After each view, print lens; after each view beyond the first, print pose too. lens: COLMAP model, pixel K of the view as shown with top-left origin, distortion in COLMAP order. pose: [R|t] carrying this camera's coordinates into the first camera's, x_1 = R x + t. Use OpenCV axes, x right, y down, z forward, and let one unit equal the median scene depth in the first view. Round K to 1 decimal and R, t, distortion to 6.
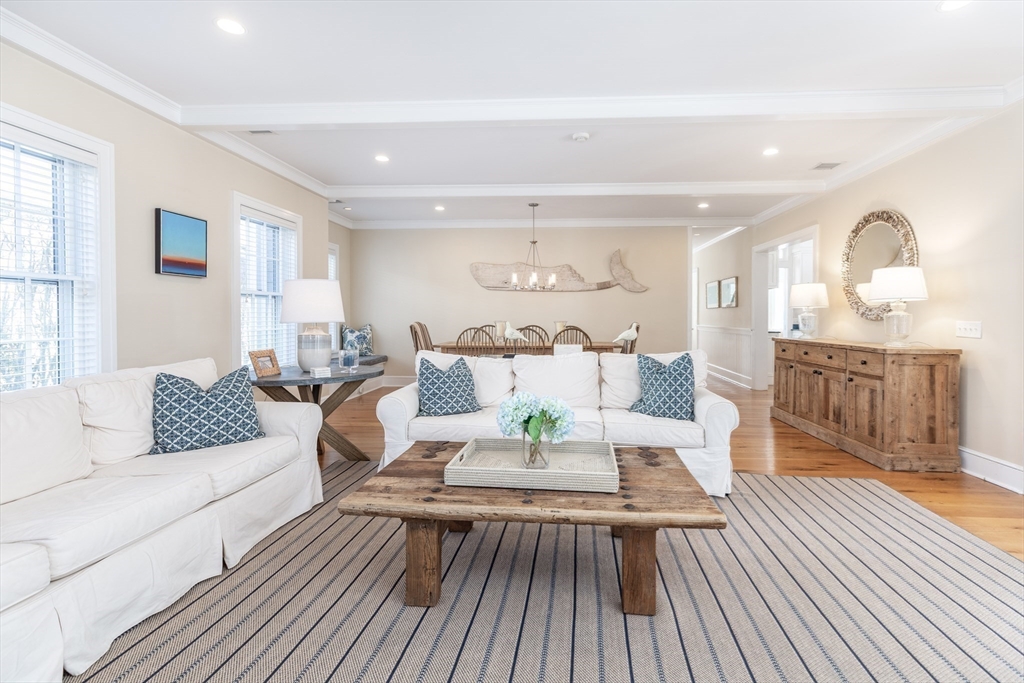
lens RADIAL K [[472.4, 0, 533.1], [0, 472.4, 320.6], [0, 0, 1]] dist [0.003518, 0.000311]
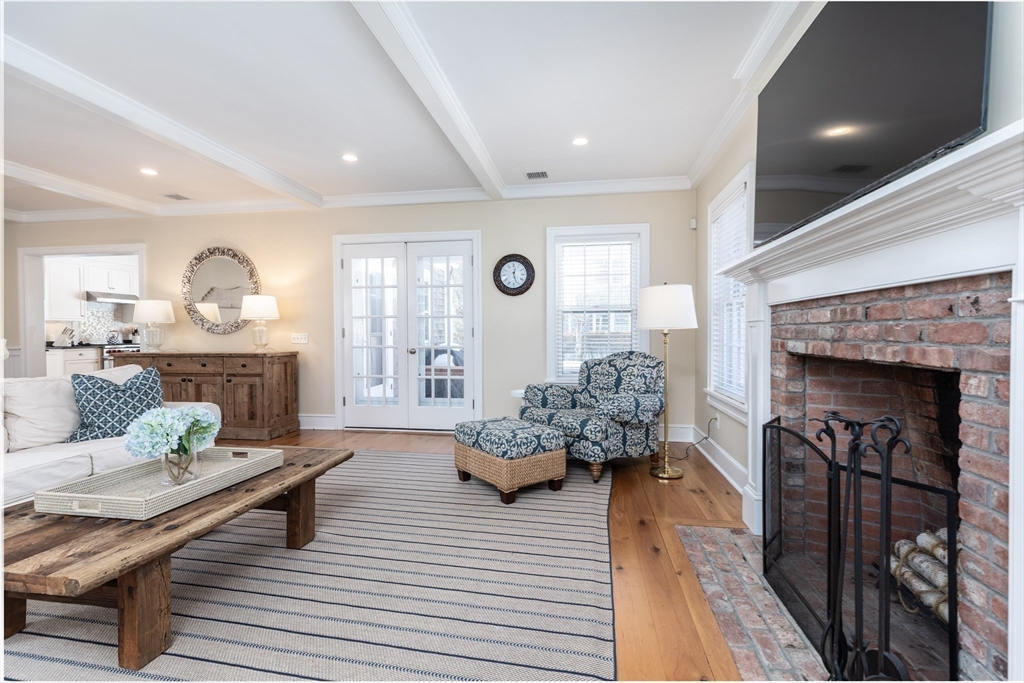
lens RADIAL K [[464.3, 0, 516.7], [0, 464.3, 339.0], [0, 0, 1]] dist [0.007546, -0.000004]
pose [[0.091876, -0.016280, 0.995637, -0.518144], [0.013972, 0.999789, 0.015058, 0.006093], [-0.995672, 0.012528, 0.092084, 0.125529]]
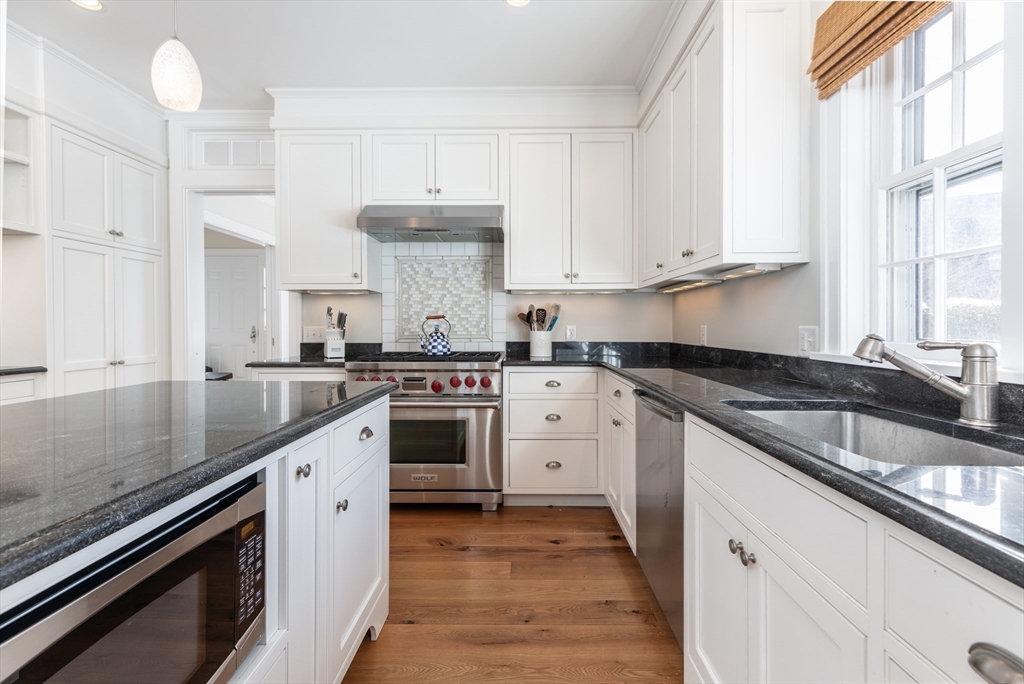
lens RADIAL K [[459.0, 0, 513.3], [0, 459.0, 324.8], [0, 0, 1]] dist [0.000098, 0.000006]
pose [[0.999415, -0.002171, 0.034124, 1.751574], [0.002582, 0.999925, -0.012013, -0.002728], [-0.034095, 0.012094, 0.999345, 1.600120]]
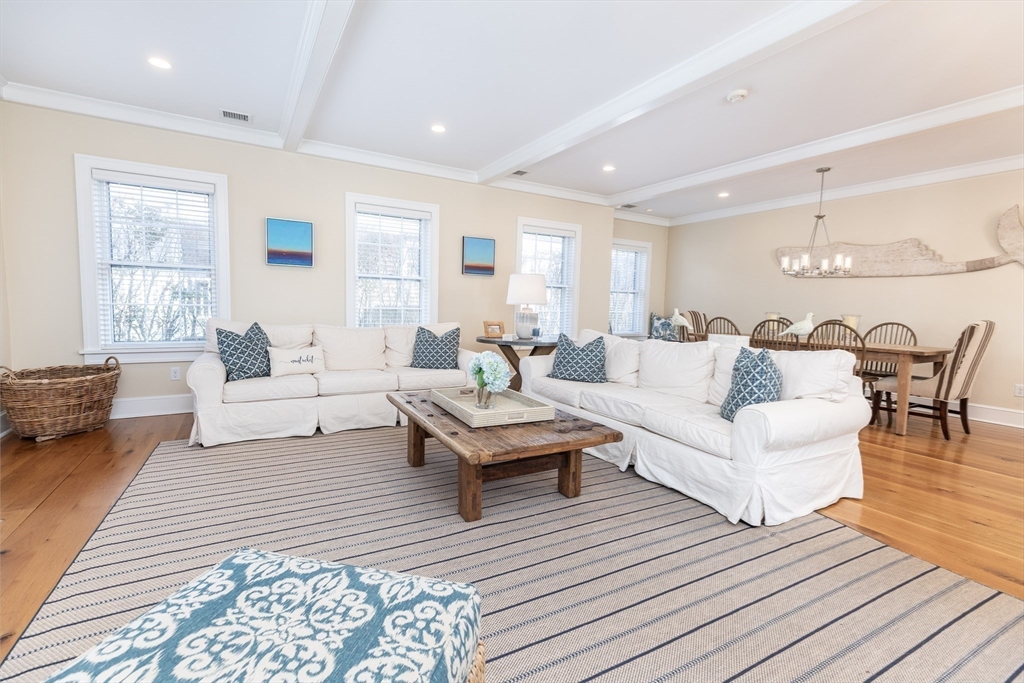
lens RADIAL K [[468.7, 0, 515.7], [0, 468.7, 336.3], [0, 0, 1]] dist [-0.003374, -0.000653]
pose [[0.540716, 0.070019, -0.838286, 0.663844], [-0.033417, 0.997531, 0.061766, 0.012978], [0.840541, -0.005385, 0.541721, 0.198495]]
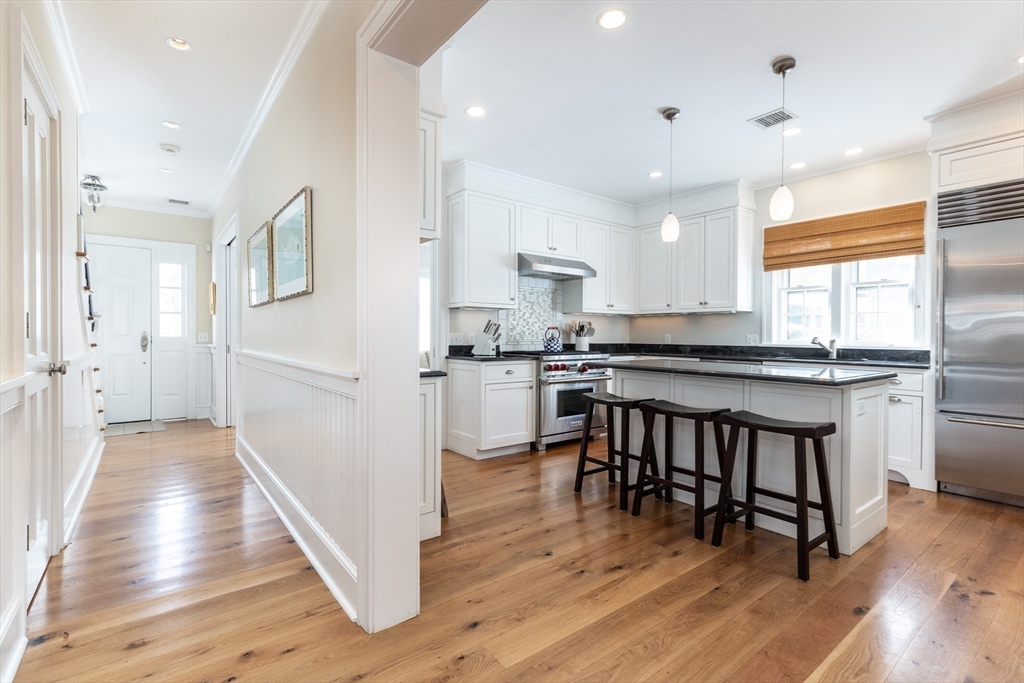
lens RADIAL K [[468.3, 0, 492.4], [0, 468.3, 339.0], [0, 0, 1]] dist [0.005000, 0.000144]
pose [[0.771251, -0.005345, 0.636509, 0.720597], [0.003563, 0.999985, 0.004079, -0.002276], [-0.636521, -0.000878, 0.771259, 1.509155]]
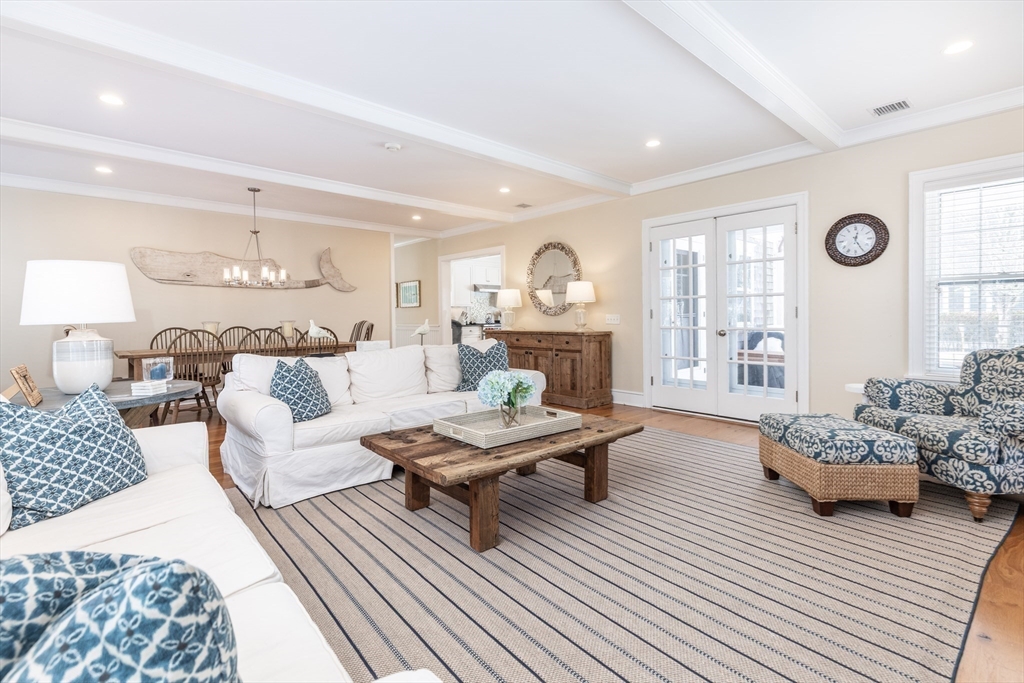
lens RADIAL K [[480.7, 0, 506.7], [0, 480.7, 321.1], [0, 0, 1]] dist [0.004849, 0.000391]
pose [[0.702214, -0.015930, 0.711788, -0.542411], [0.017438, 0.999835, 0.005173, 0.008079], [-0.711752, 0.008780, 0.702376, 0.049419]]
